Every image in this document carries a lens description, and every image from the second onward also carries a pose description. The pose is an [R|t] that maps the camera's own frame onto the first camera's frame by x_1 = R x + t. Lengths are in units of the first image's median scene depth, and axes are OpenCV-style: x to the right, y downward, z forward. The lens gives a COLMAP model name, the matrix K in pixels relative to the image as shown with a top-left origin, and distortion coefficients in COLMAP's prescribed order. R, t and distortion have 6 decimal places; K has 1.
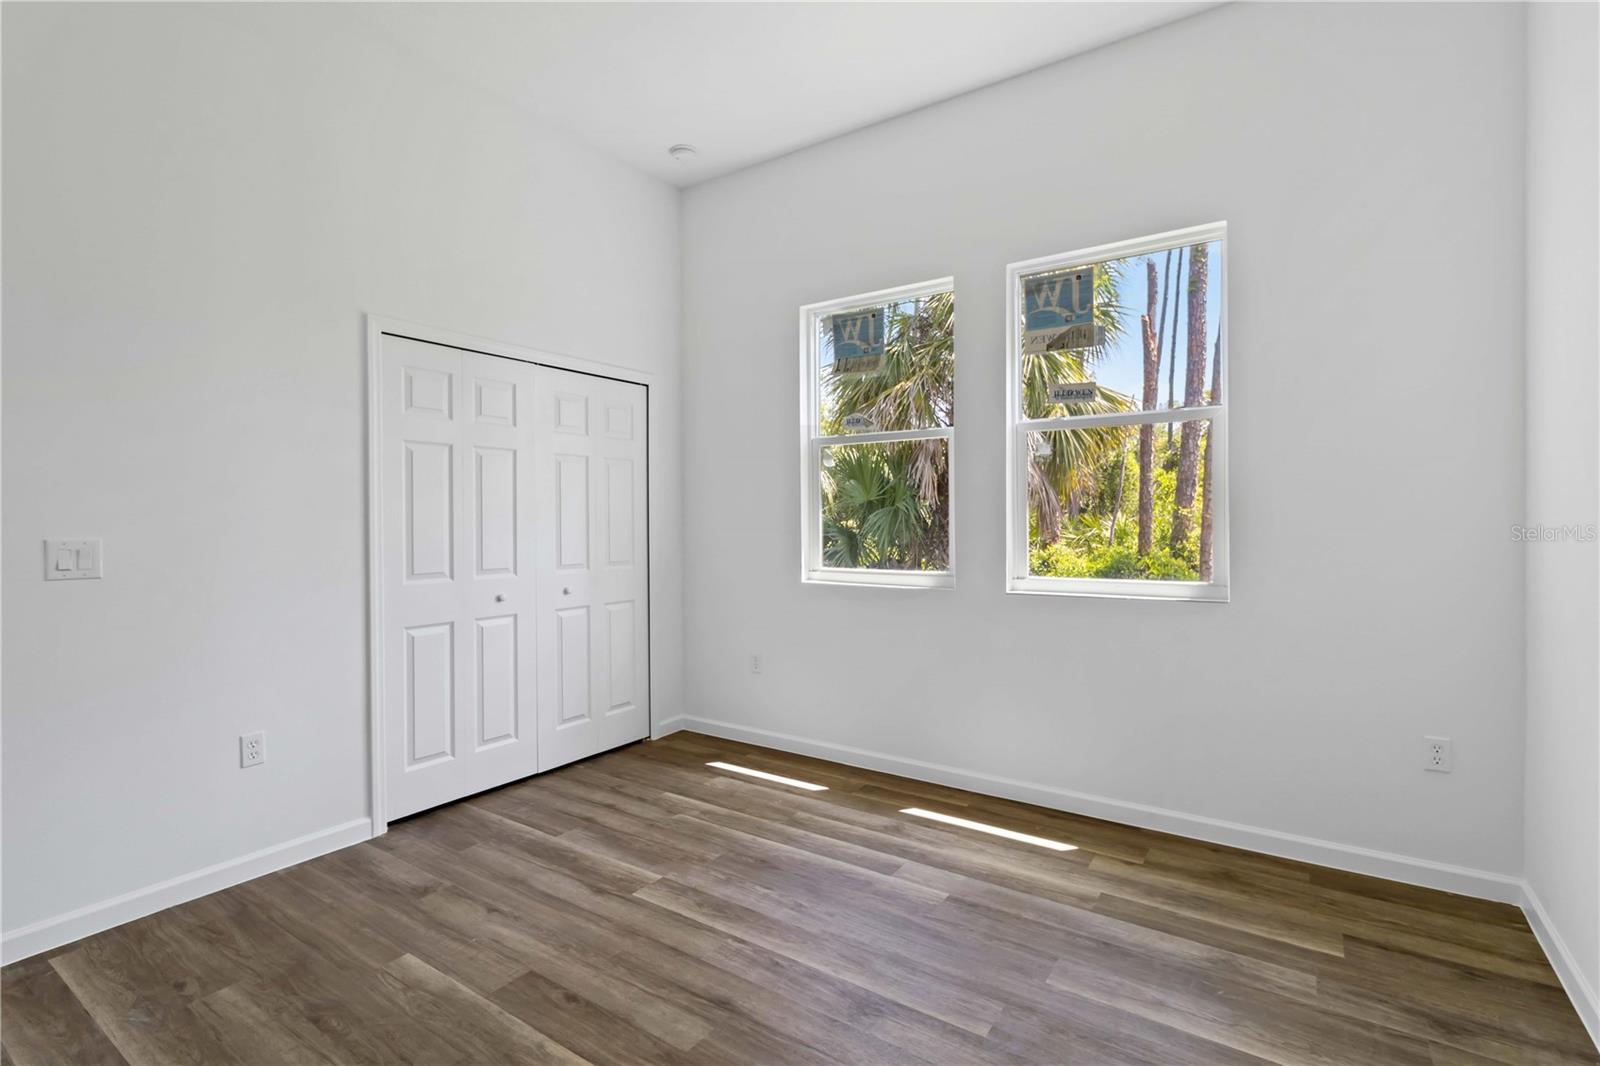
lens RADIAL K [[742.9, 0, 807.2], [0, 742.9, 526.8], [0, 0, 1]] dist [-0.000165, -0.000431]
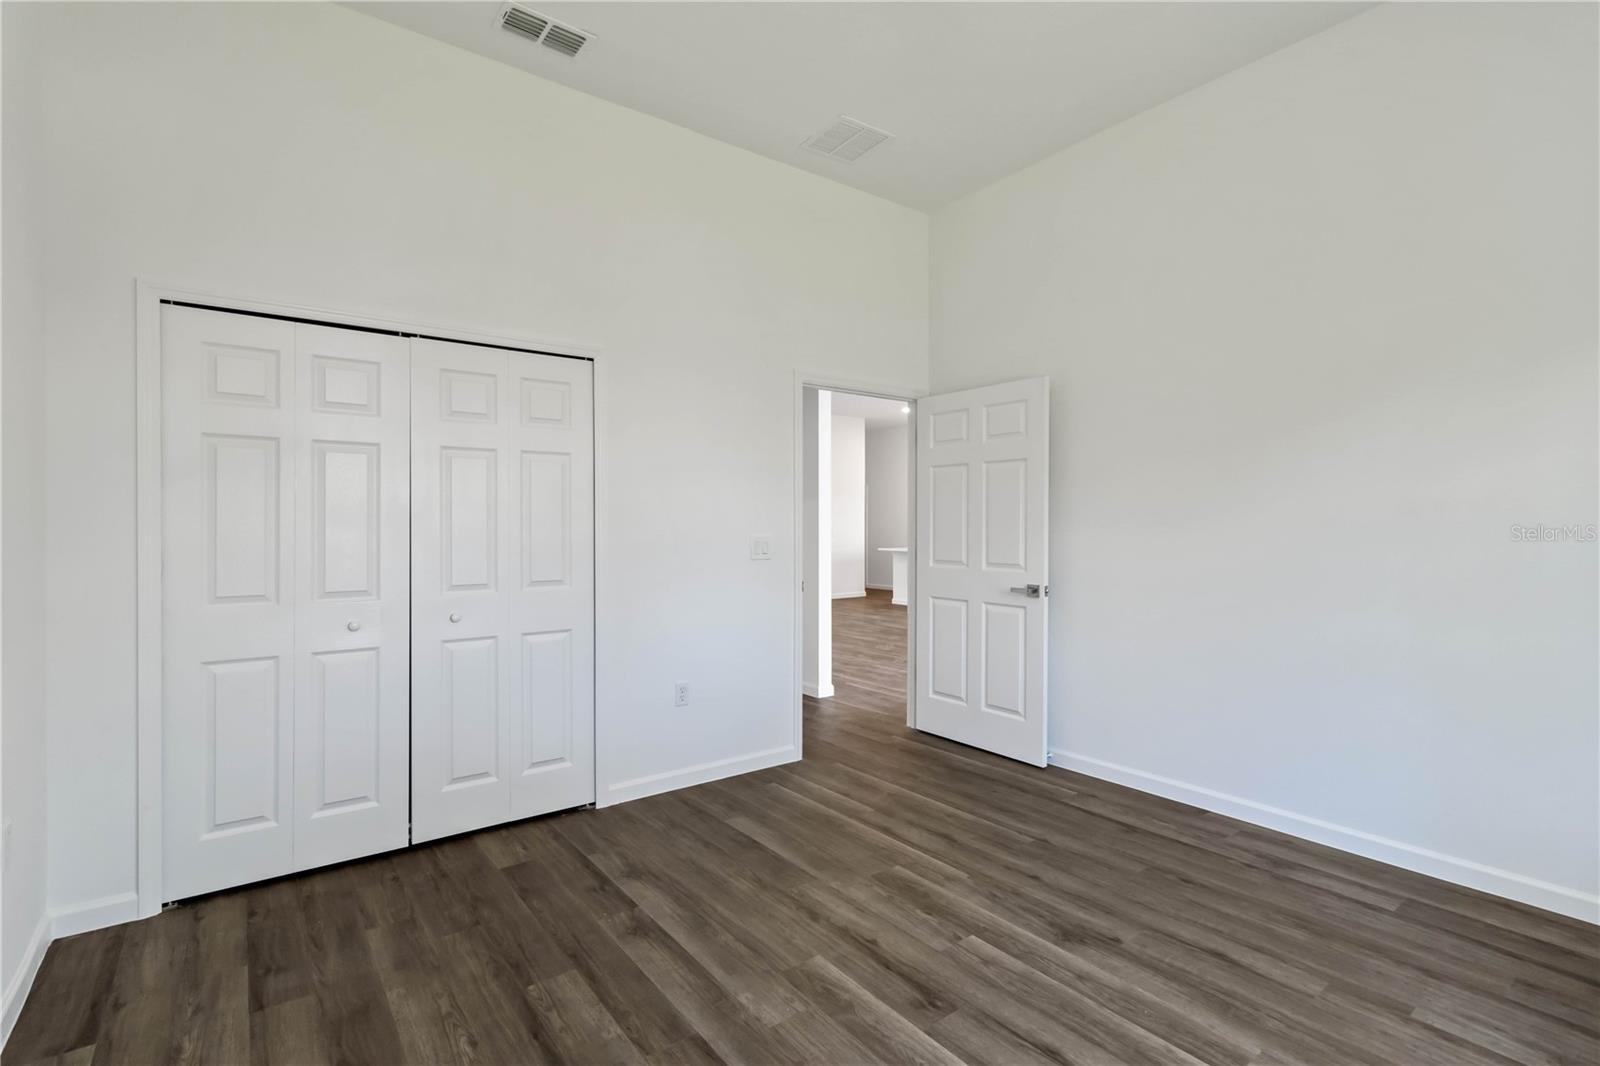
lens RADIAL K [[742.9, 0, 792.0], [0, 742.9, 531.2], [0, 0, 1]] dist [-0.000165, -0.000431]
pose [[0.940736, 0.004282, -0.339112, 0.386731], [-0.002997, 0.999986, 0.004312, -0.018098], [0.339126, -0.003041, 0.940736, 0.495888]]
